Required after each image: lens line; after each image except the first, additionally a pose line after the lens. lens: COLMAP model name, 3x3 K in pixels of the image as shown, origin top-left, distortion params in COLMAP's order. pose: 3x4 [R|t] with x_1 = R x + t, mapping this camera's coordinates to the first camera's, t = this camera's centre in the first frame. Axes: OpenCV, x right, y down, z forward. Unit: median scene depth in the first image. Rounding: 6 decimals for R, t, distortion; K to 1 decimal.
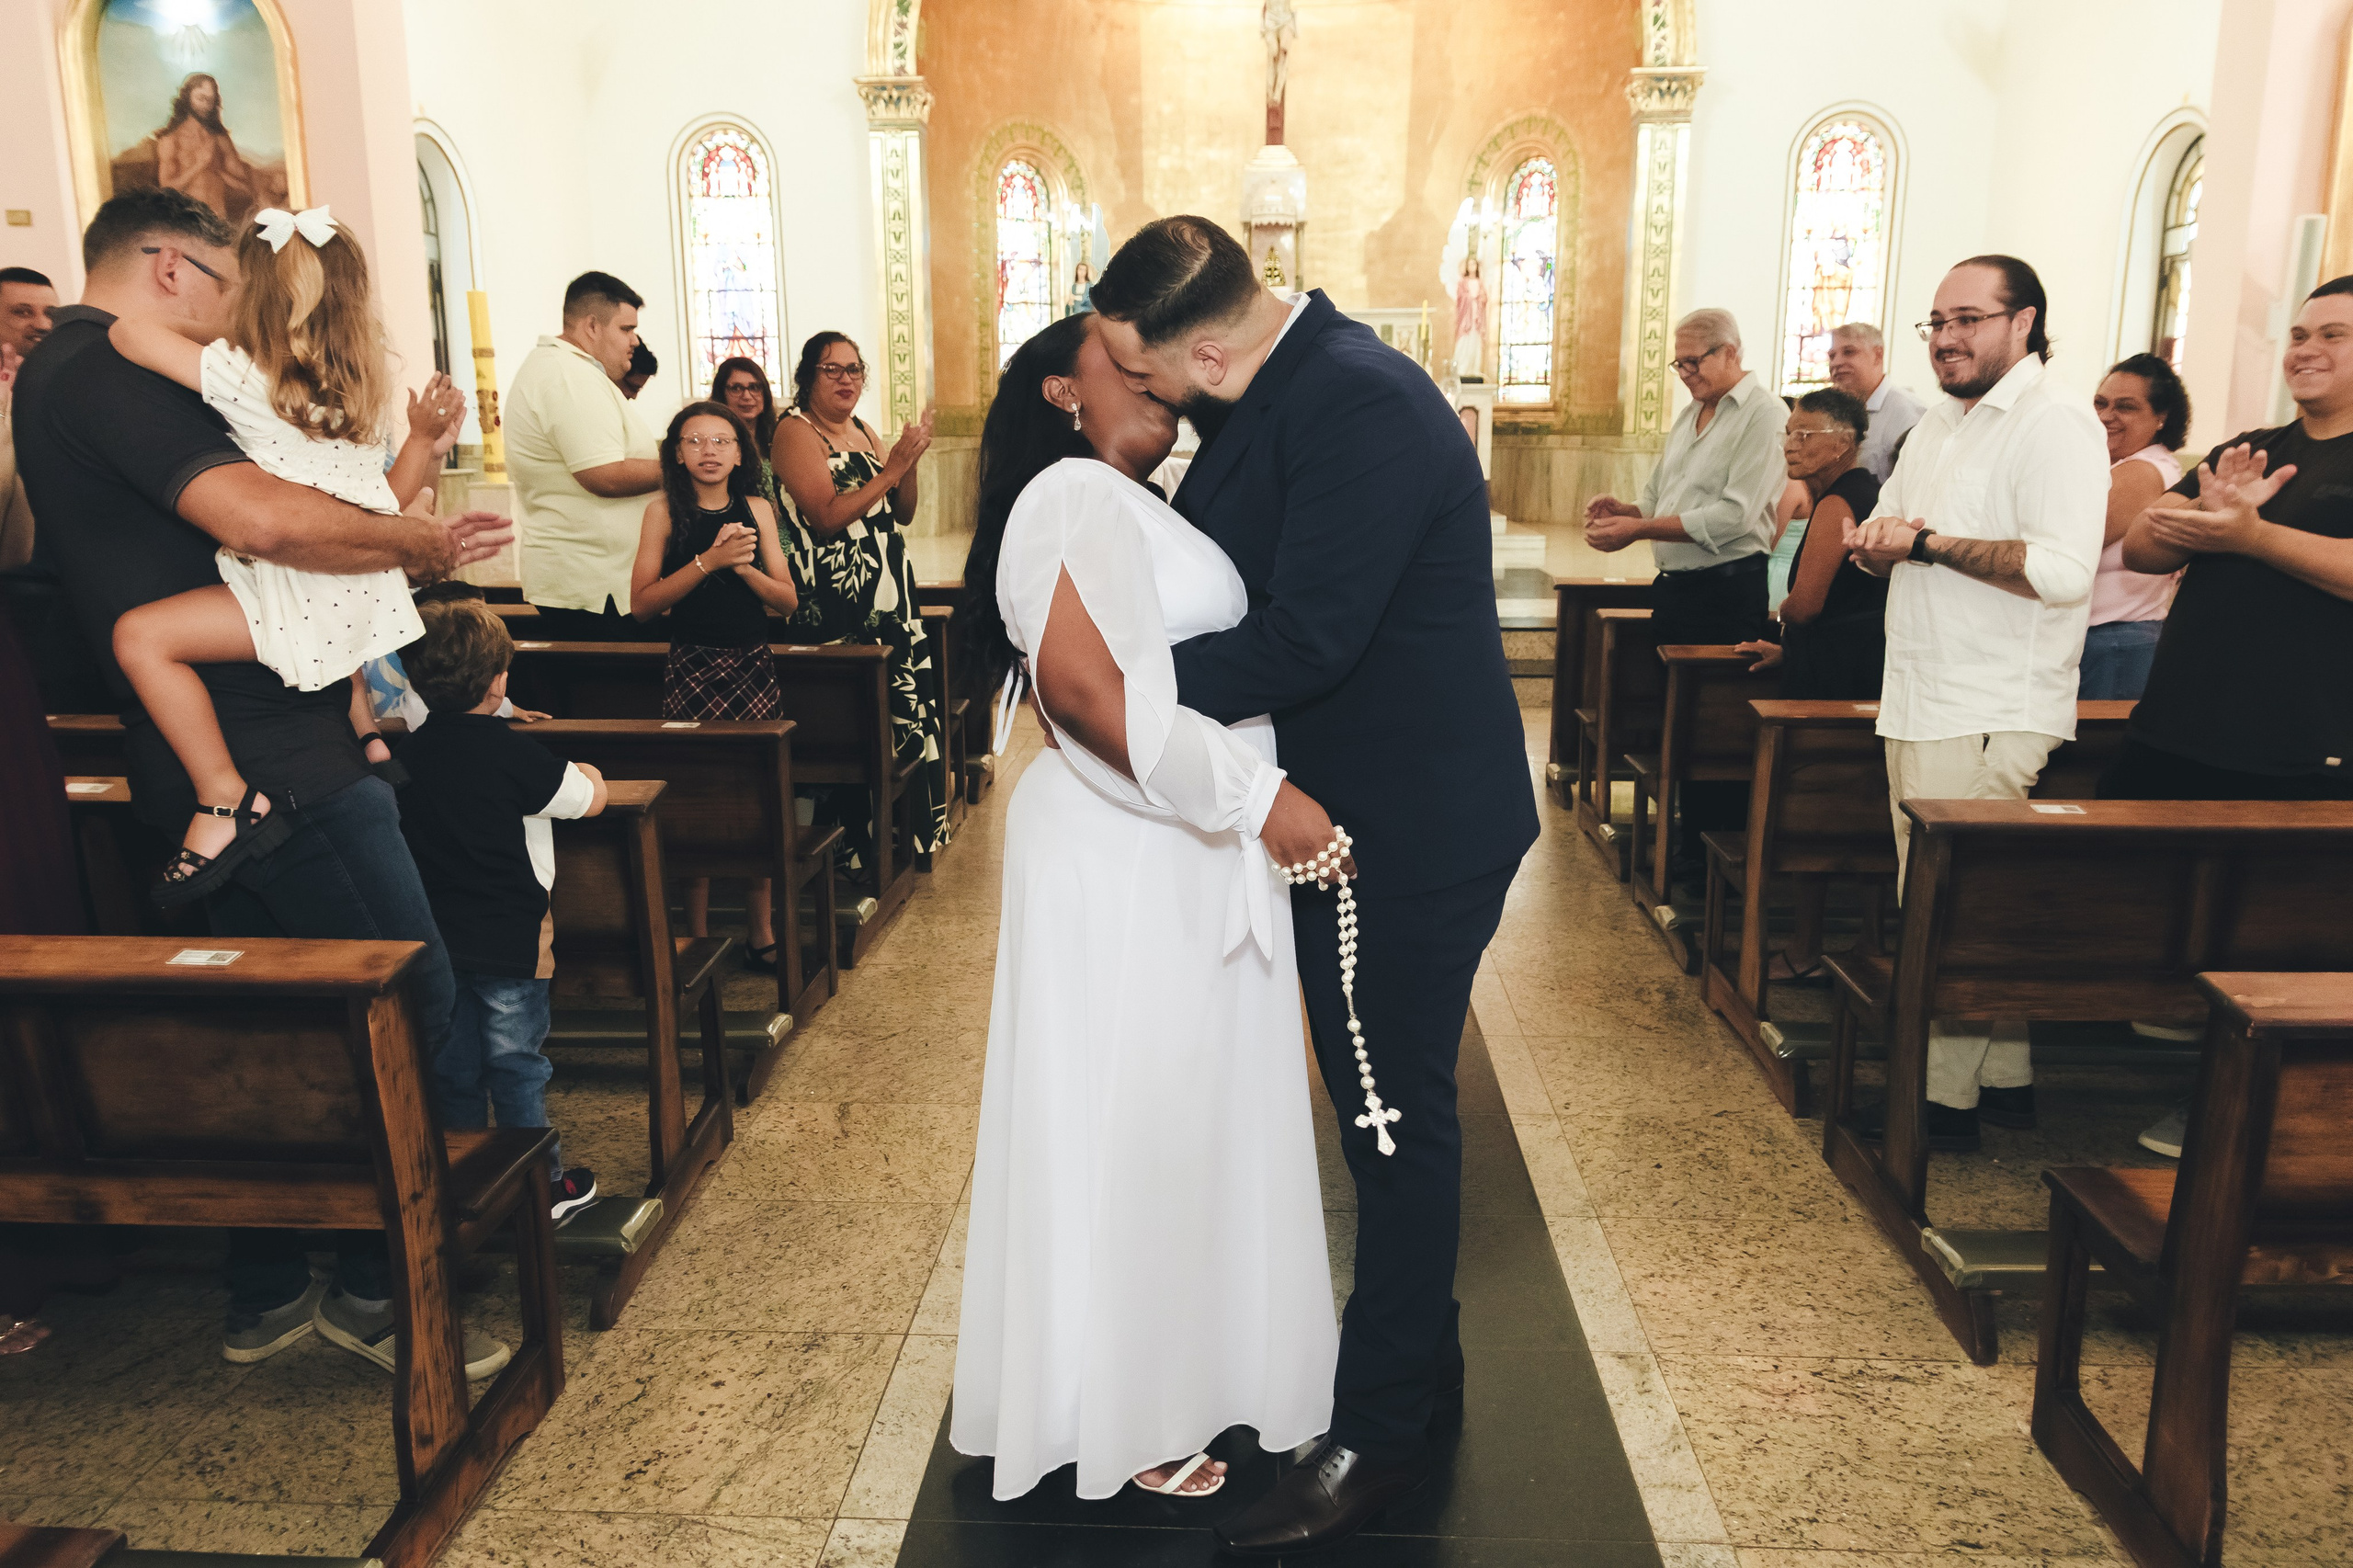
lens RADIAL K [[1816.8, 0, 1172.2], [0, 1816.8, 801.9], [0, 0, 1]] dist [0.009651, -0.000086]
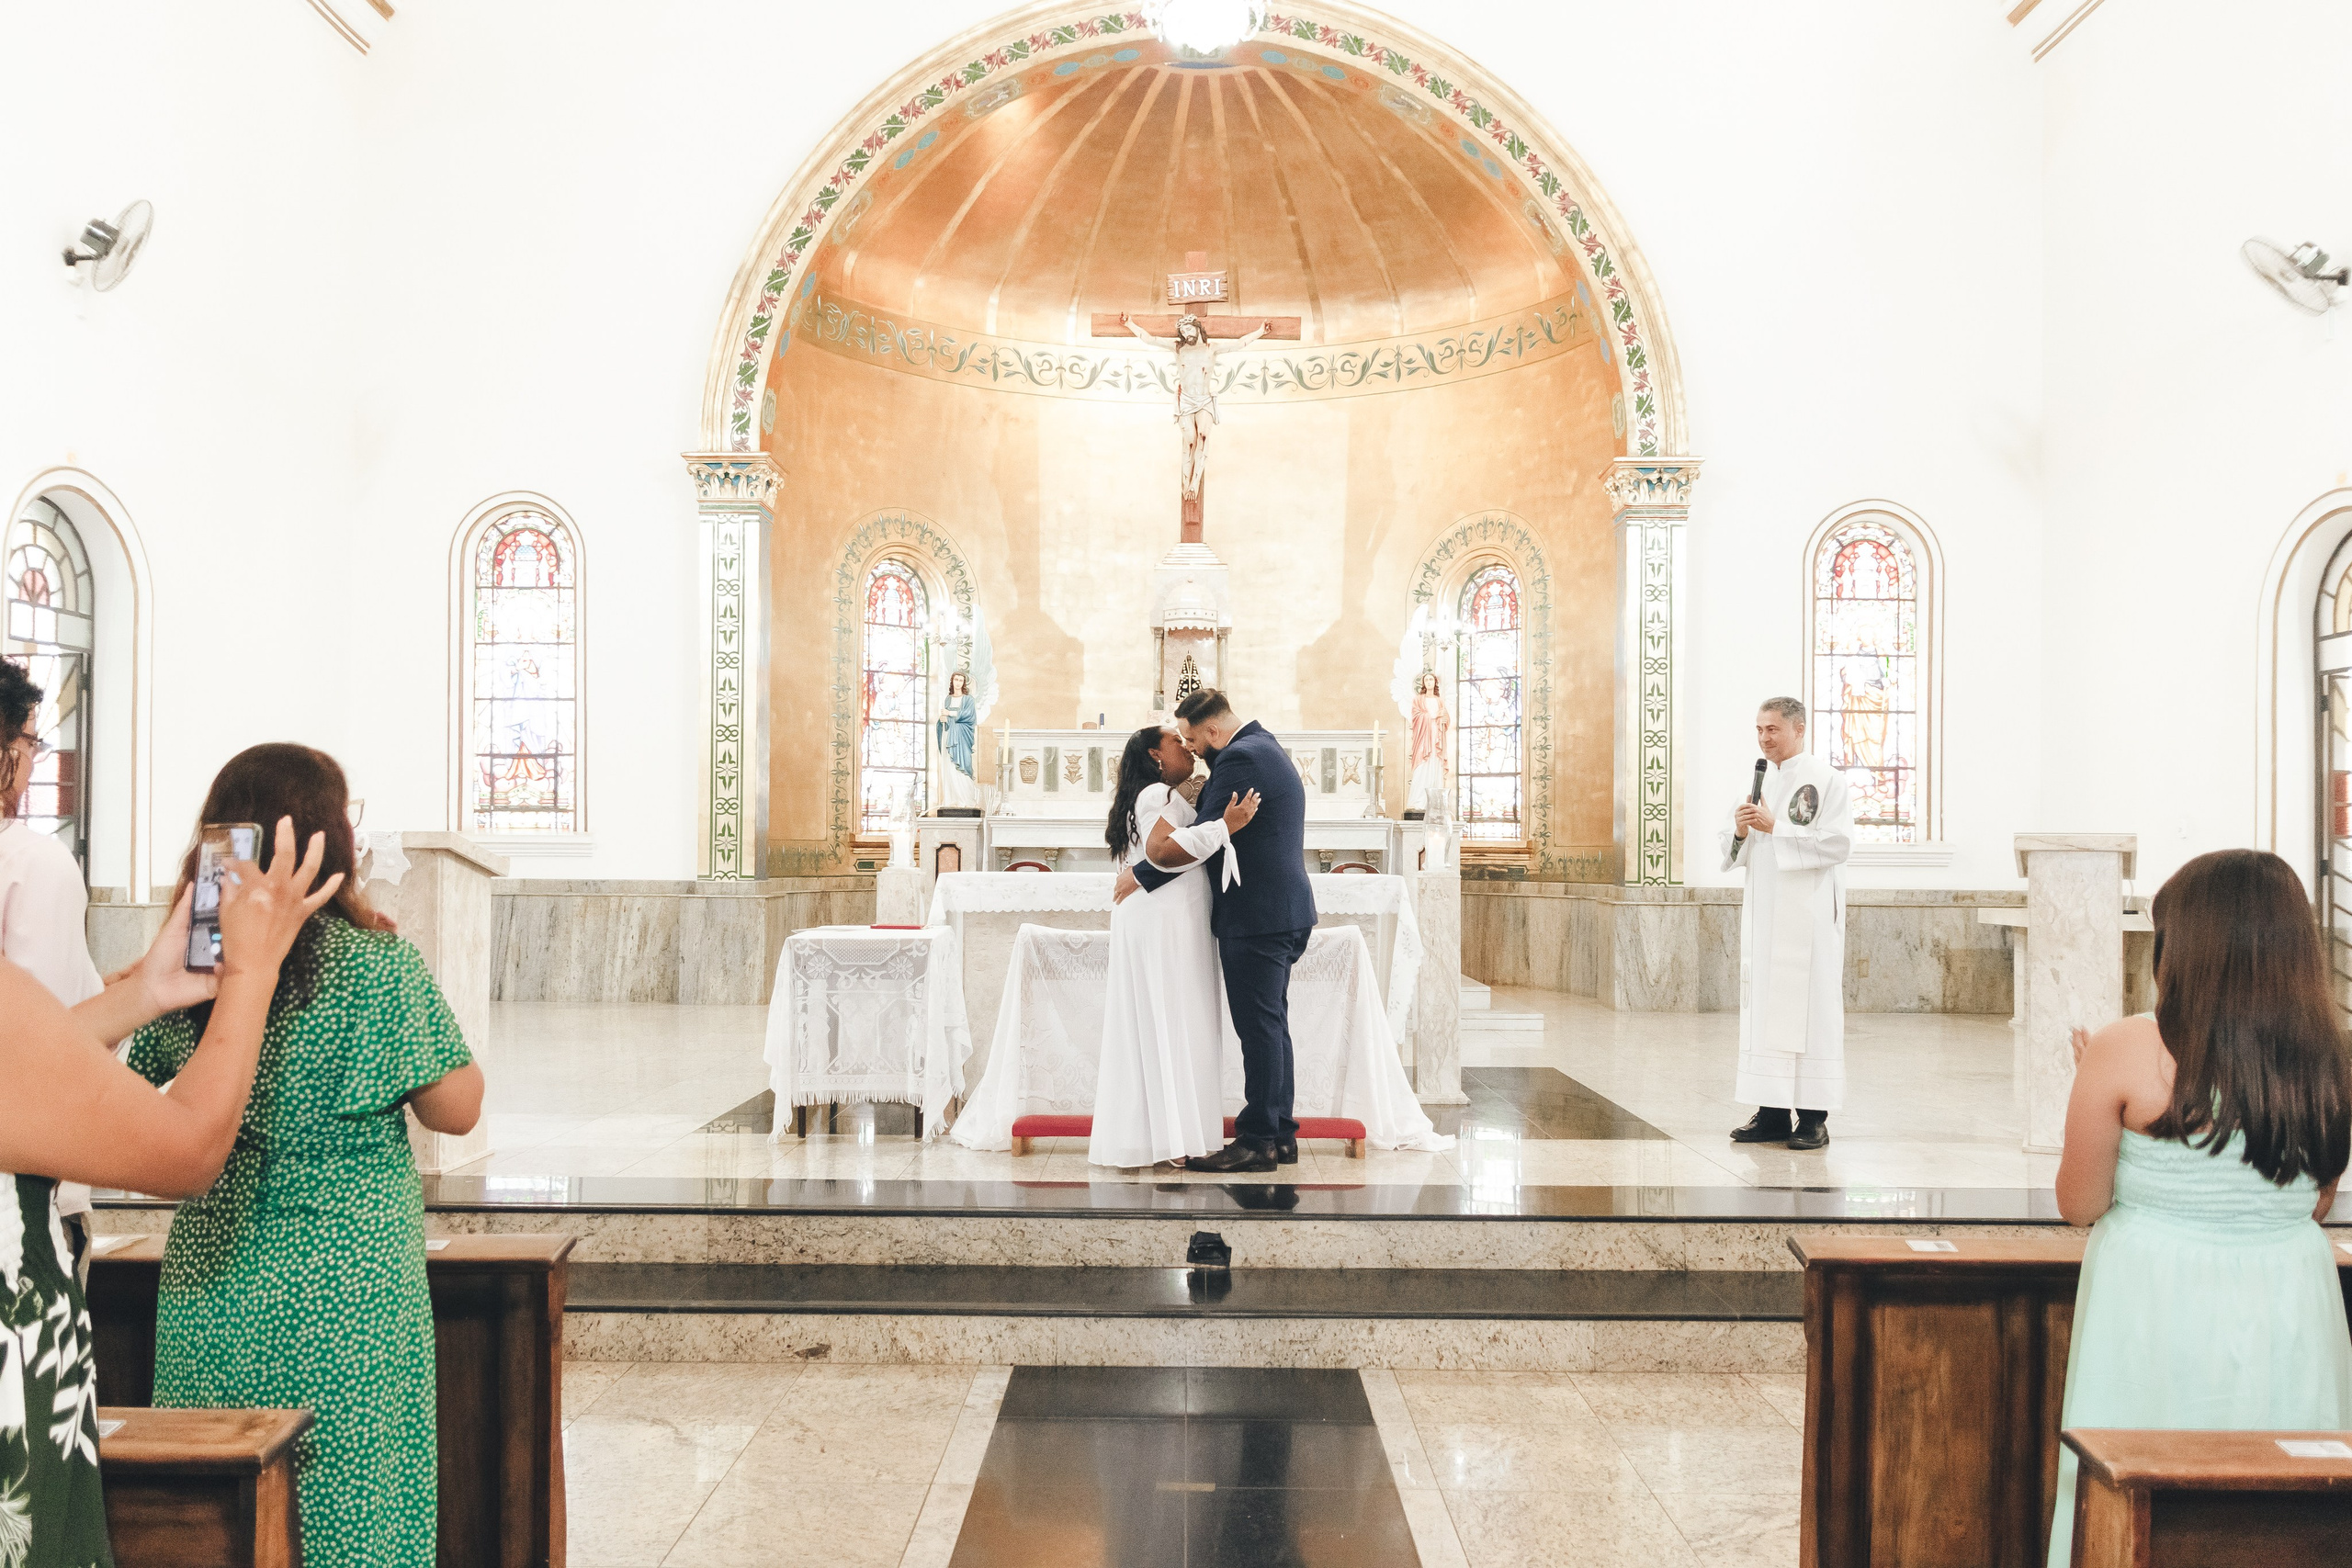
lens RADIAL K [[1815.9, 0, 1171.7], [0, 1815.9, 801.9], [0, 0, 1]] dist [0.009651, -0.000086]
pose [[0.999031, 0.009986, 0.042856, 0.011939], [0.000217, 0.972779, -0.231733, -0.047460], [-0.044003, 0.231518, 0.971835, 0.204685]]
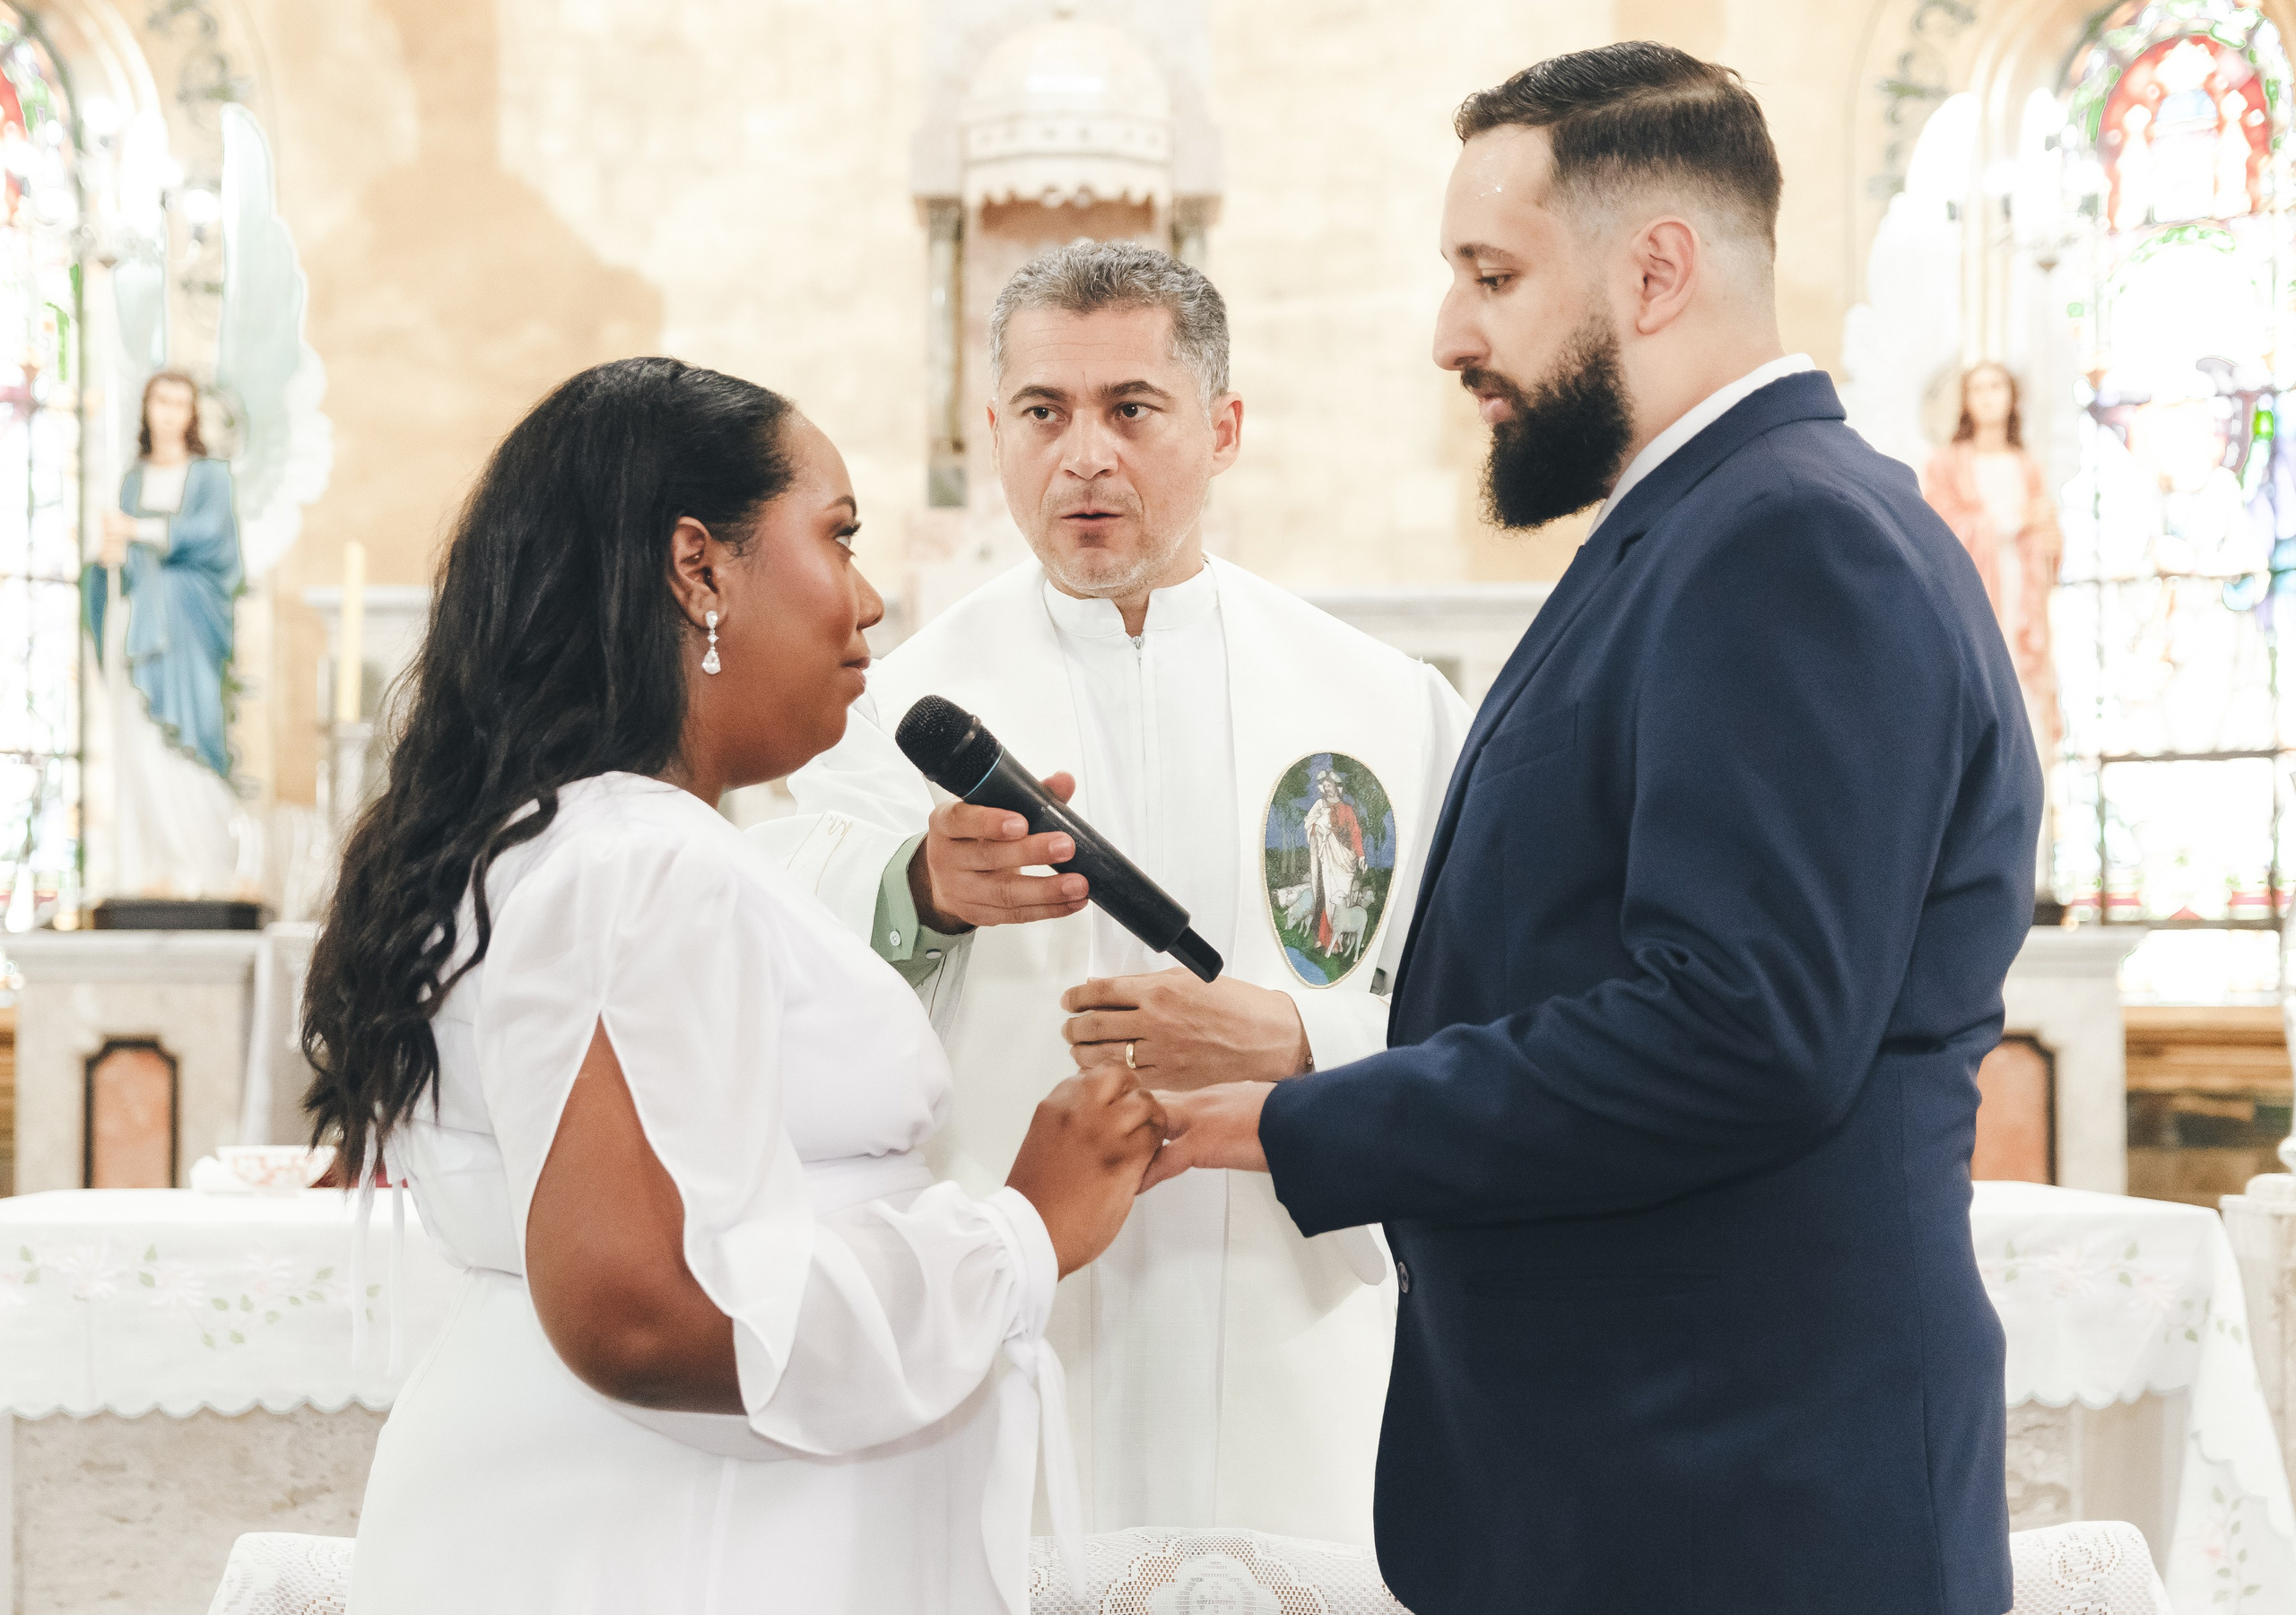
lens RADIAL K [[5297.9, 0, 1148.0], [0, 5297.9, 807.5], [0, 0, 1]] dist [-0.074594, 1.037033]
pose [[0.996829, 0.001276, 0.079560, 0.014831], [0.018231, 0.969610, -0.243976, -0.091959], [-0.077453, 0.244652, 0.966512, 0.396749]]
